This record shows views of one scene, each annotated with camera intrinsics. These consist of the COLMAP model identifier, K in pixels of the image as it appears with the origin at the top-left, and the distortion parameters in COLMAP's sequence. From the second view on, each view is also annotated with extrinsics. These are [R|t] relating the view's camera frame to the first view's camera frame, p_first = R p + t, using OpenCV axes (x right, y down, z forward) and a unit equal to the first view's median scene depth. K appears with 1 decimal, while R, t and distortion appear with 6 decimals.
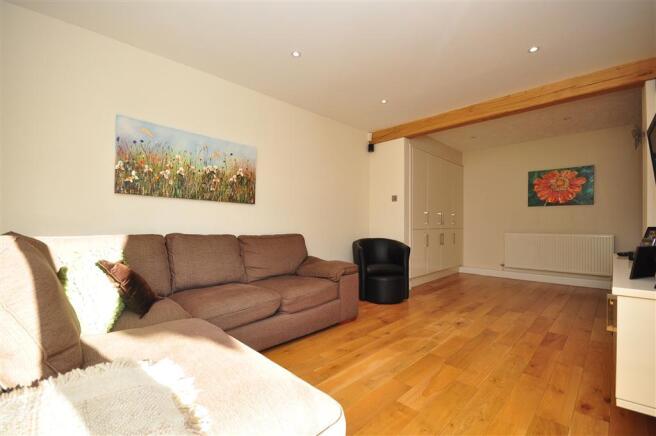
lens RADIAL K [[292.7, 0, 332.1], [0, 292.7, 223.7], [0, 0, 1]] dist [-0.001630, -0.000504]
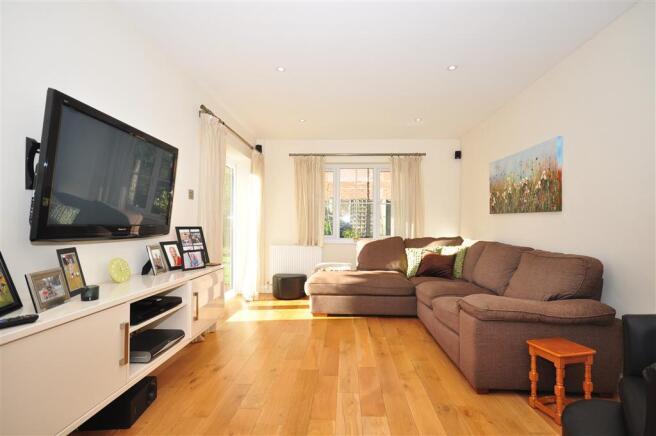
lens RADIAL K [[335.3, 0, 330.3], [0, 335.3, 219.4], [0, 0, 1]] dist [-0.005486, -0.000270]
pose [[-0.755406, -0.018189, -0.655004, 0.794776], [-0.006883, 0.999780, -0.019825, -0.026689], [0.655220, -0.010468, -0.755365, 1.346921]]
